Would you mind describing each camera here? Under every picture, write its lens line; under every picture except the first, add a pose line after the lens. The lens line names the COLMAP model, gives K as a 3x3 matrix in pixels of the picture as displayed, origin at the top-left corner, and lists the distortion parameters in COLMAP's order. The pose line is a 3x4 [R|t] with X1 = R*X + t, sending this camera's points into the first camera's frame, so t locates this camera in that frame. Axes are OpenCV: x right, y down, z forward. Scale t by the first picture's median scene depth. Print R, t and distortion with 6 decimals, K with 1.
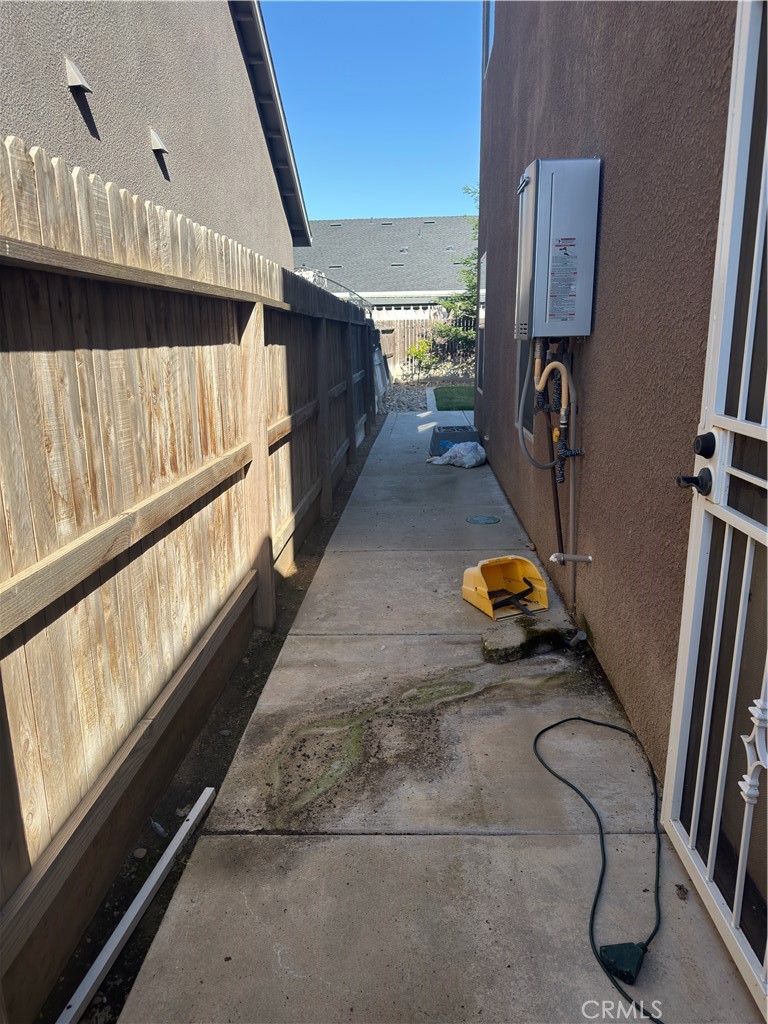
lens RADIAL K [[707.3, 0, 384.0], [0, 707.3, 512.0], [0, 0, 1]] dist [0.001105, 0.000079]
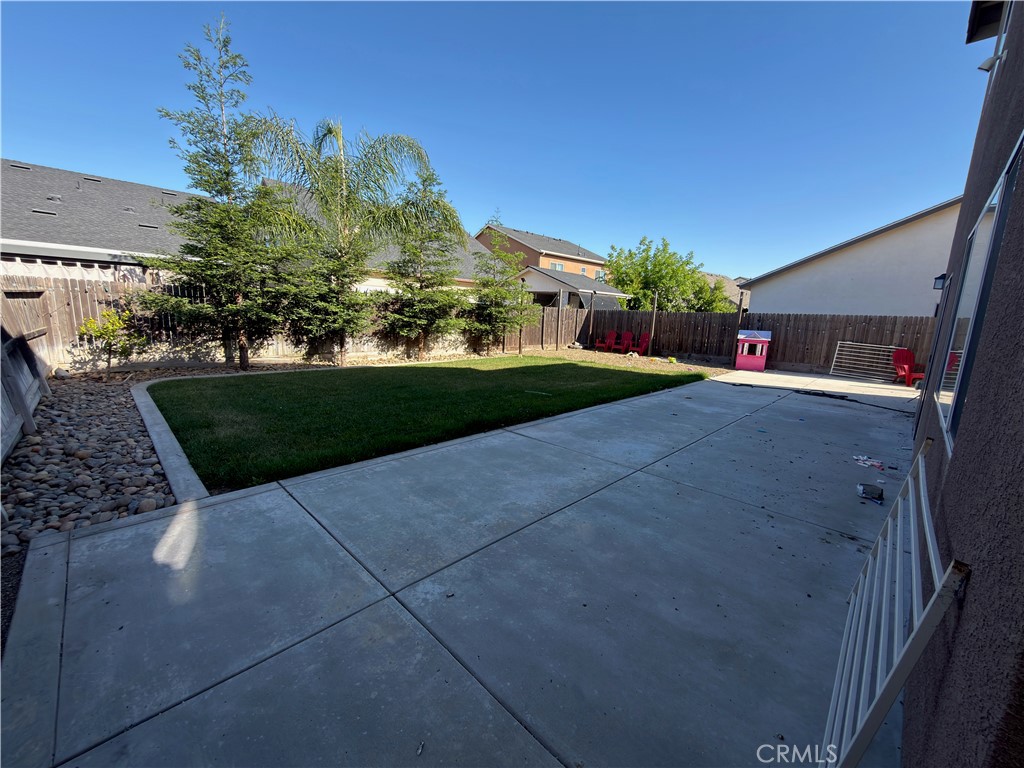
lens RADIAL K [[394.5, 0, 512.0], [0, 394.5, 384.0], [0, 0, 1]] dist [0.000854, 0.000268]
pose [[0.650349, -0.089369, 0.754360, 0.013024], [0.129577, 0.991553, 0.005758, -0.124063], [-0.748502, 0.094003, 0.656435, 0.460019]]
